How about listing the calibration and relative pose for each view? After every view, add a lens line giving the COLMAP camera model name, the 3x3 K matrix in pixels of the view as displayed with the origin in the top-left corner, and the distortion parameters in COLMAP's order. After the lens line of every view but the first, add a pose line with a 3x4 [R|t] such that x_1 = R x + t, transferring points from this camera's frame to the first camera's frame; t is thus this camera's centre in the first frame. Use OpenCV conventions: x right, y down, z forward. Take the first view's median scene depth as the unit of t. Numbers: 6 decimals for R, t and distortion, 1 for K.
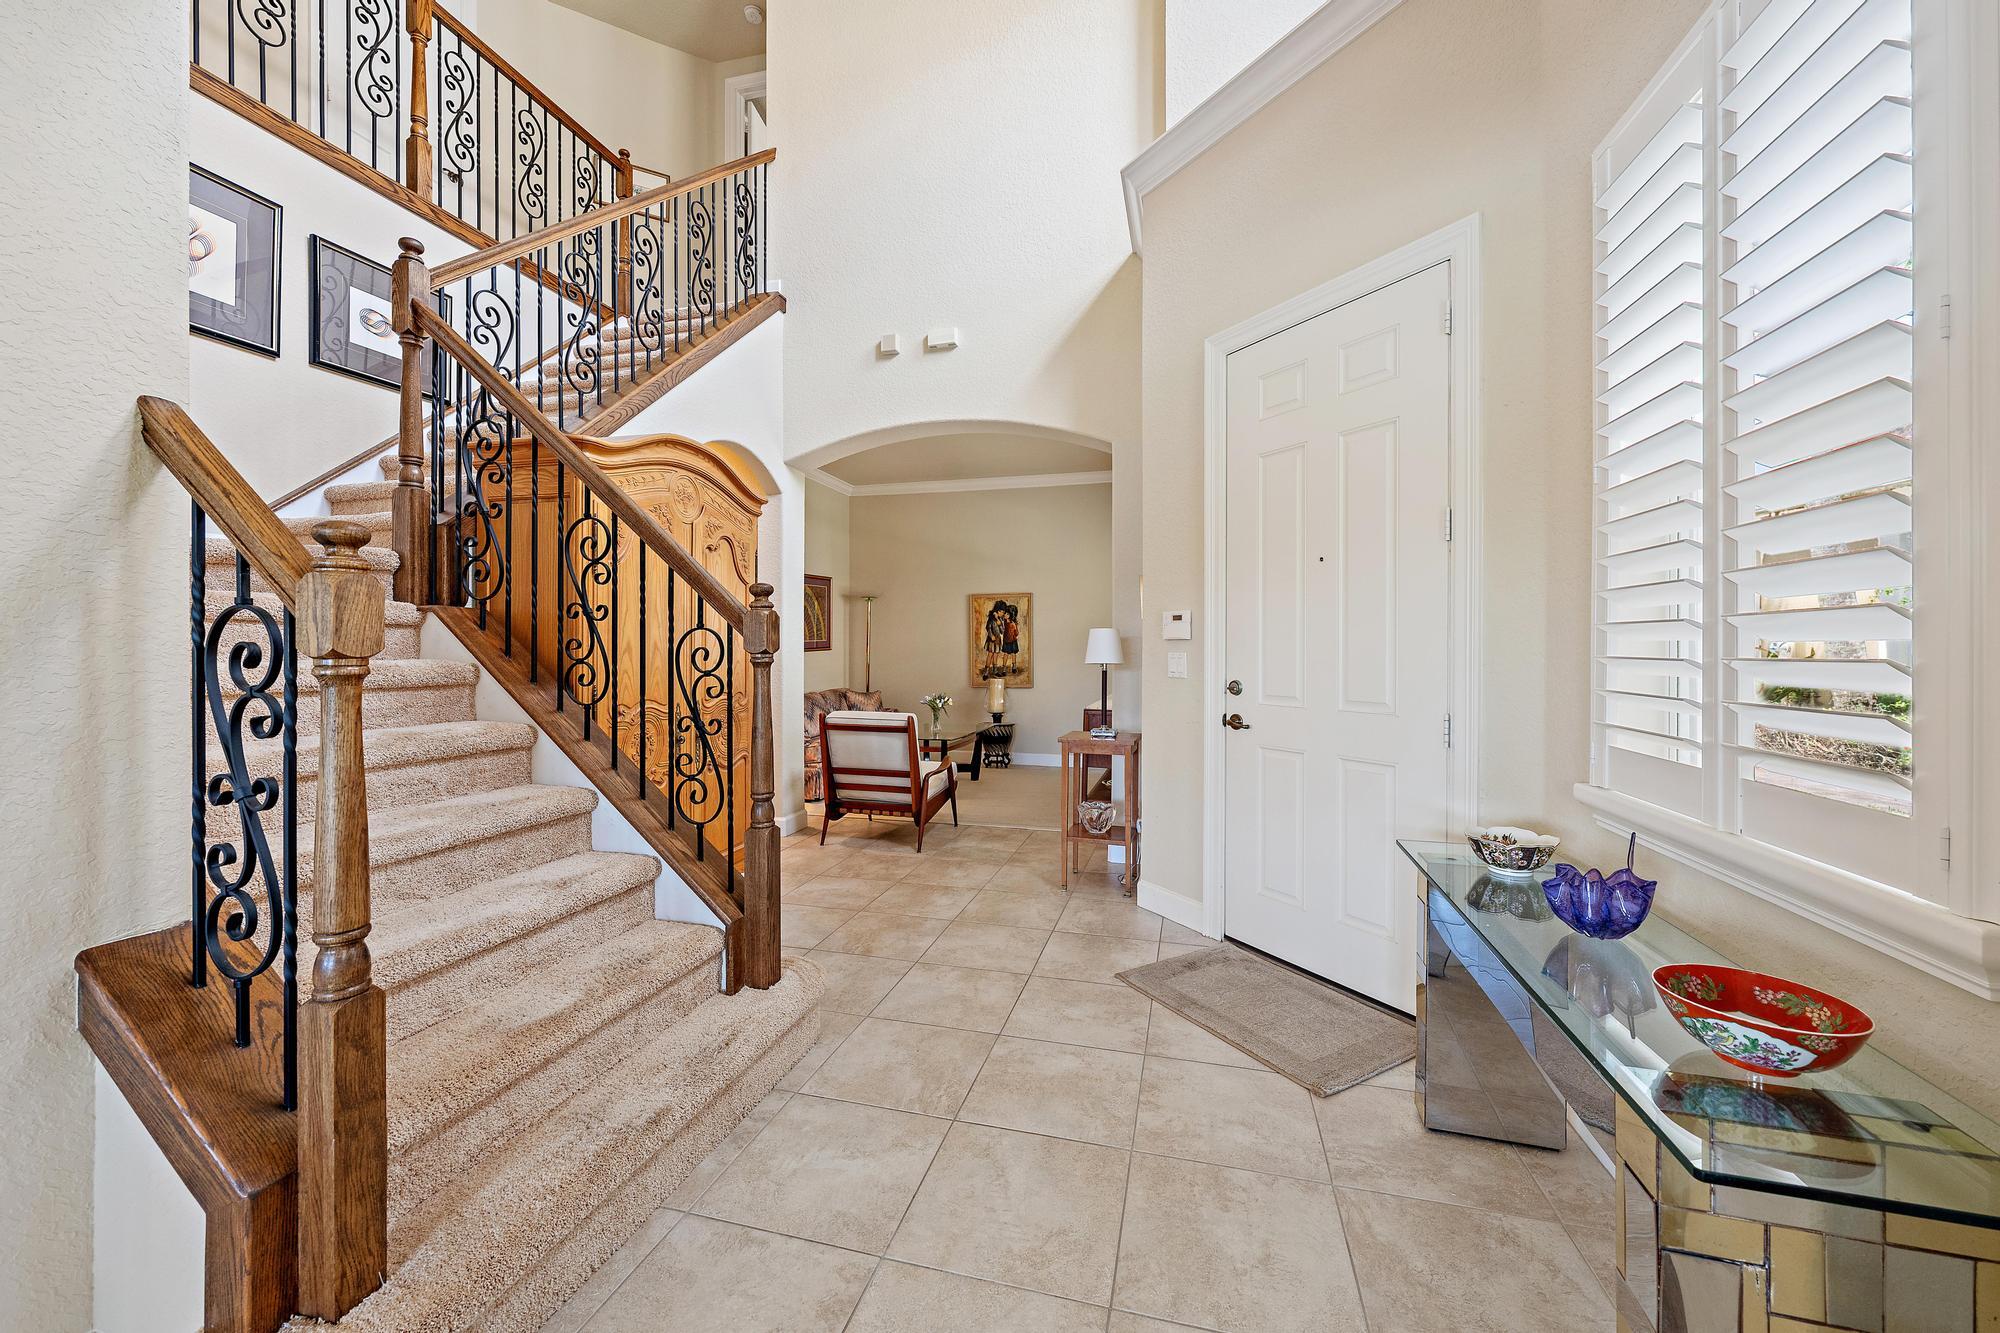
lens RADIAL K [[794.3, 0, 1003.4], [0, 794.3, 656.4], [0, 0, 1]] dist [-0.002956, 0.000564]
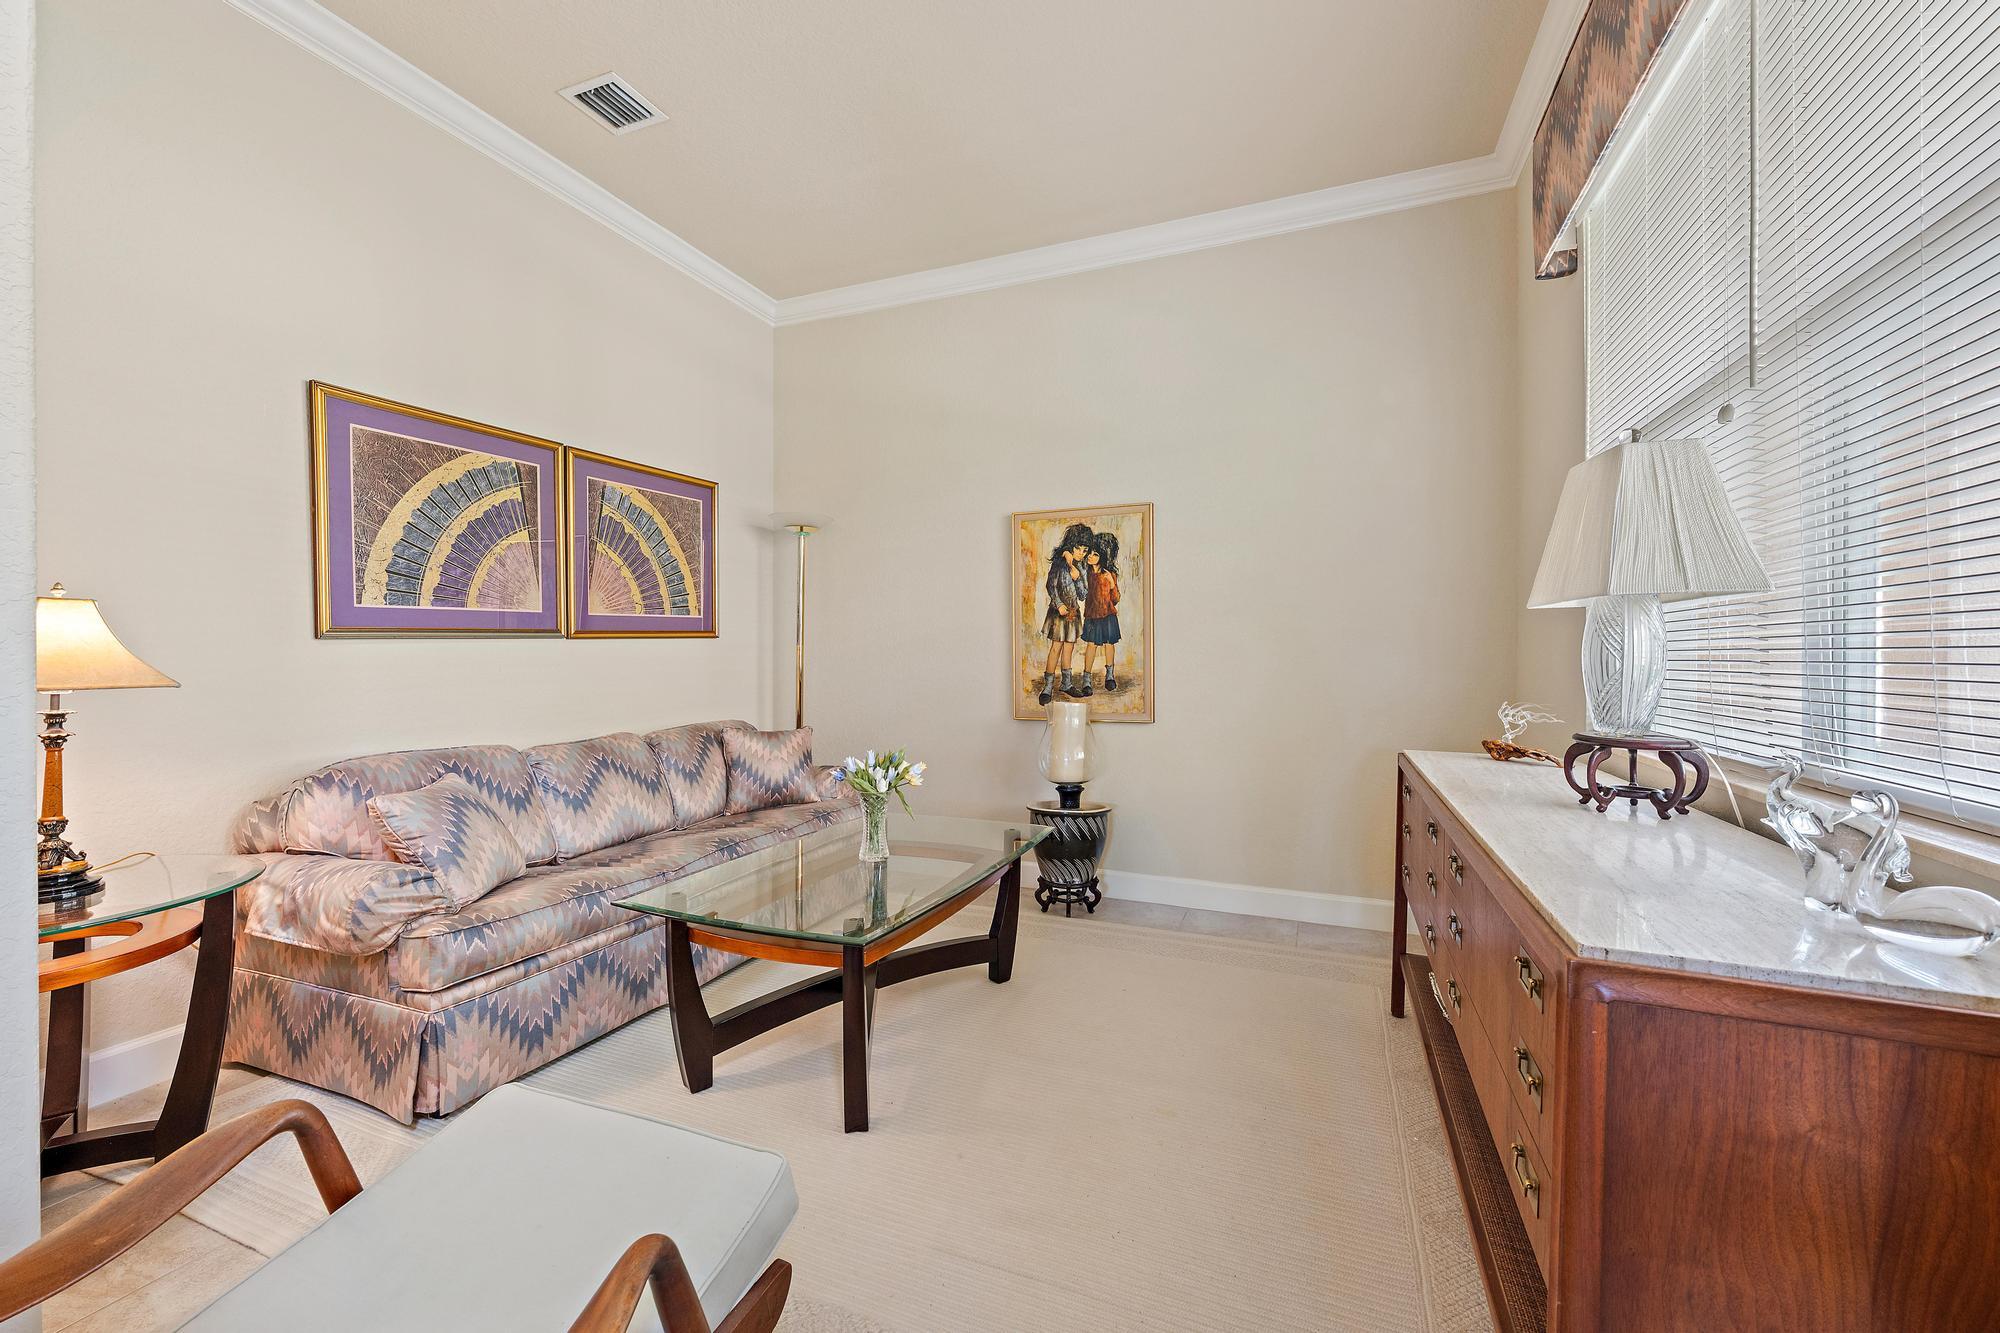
lens RADIAL K [[794.3, 0, 1003.6], [0, 794.3, 662.1], [0, 0, 1]] dist [-0.002956, 0.000564]
pose [[0.991943, 0.001382, -0.126675, 0.011159], [-0.002238, 0.999976, -0.006617, 0.009726], [0.126663, 0.006847, 0.991922, 0.580284]]
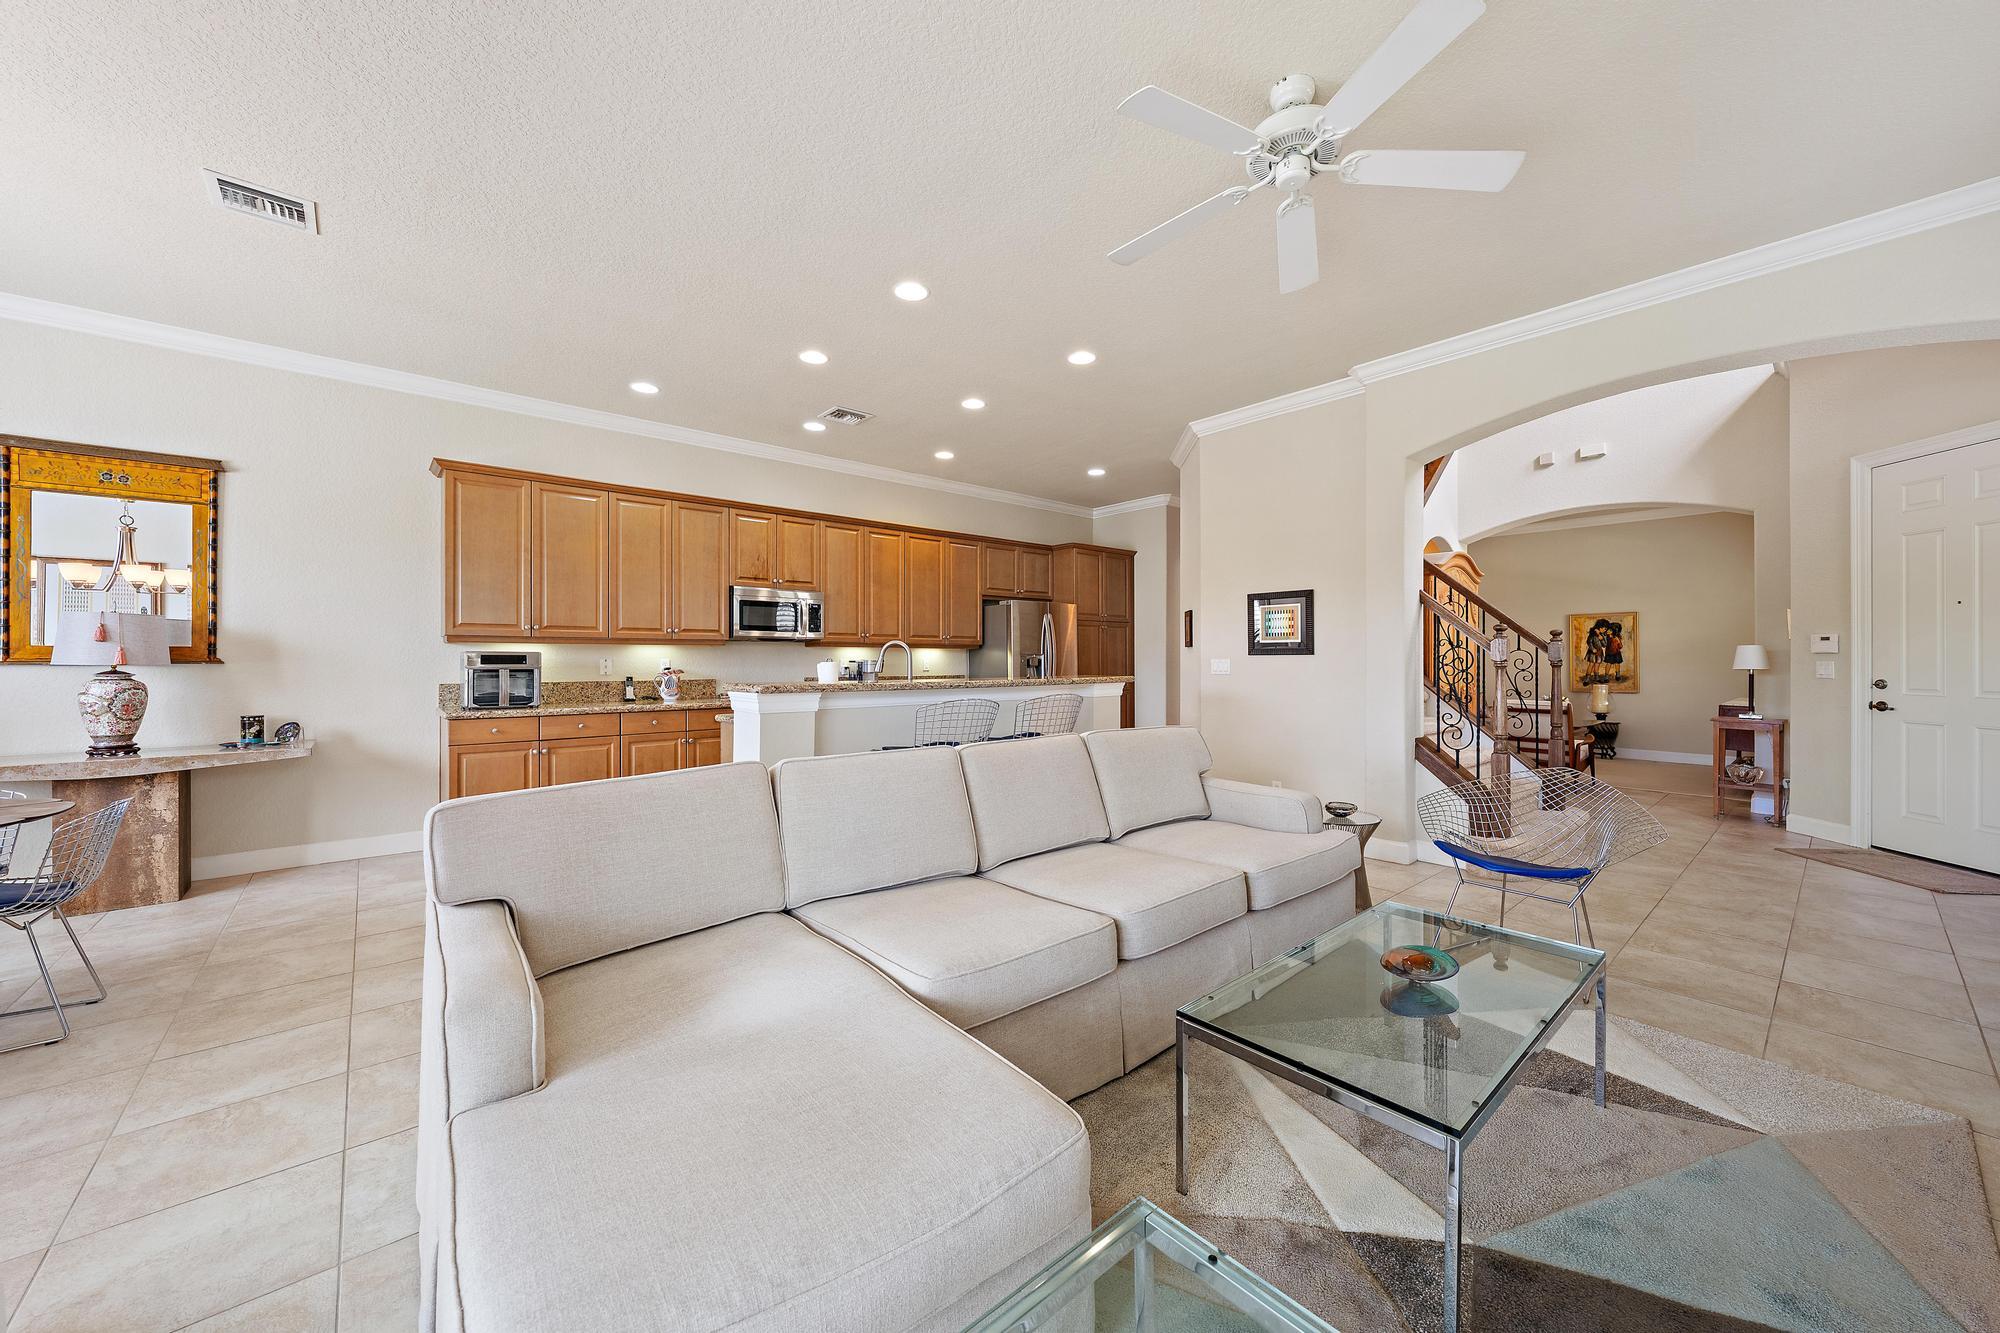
lens RADIAL K [[741.9, 0, 1004.7], [0, 741.9, 655.8], [0, 0, 1]] dist [0.003810, -0.000265]
pose [[0.819511, -0.000759, -0.573063, -0.102713], [-0.007756, 0.999893, -0.012416, 0.005539], [0.573011, 0.014620, 0.819417, -0.436756]]
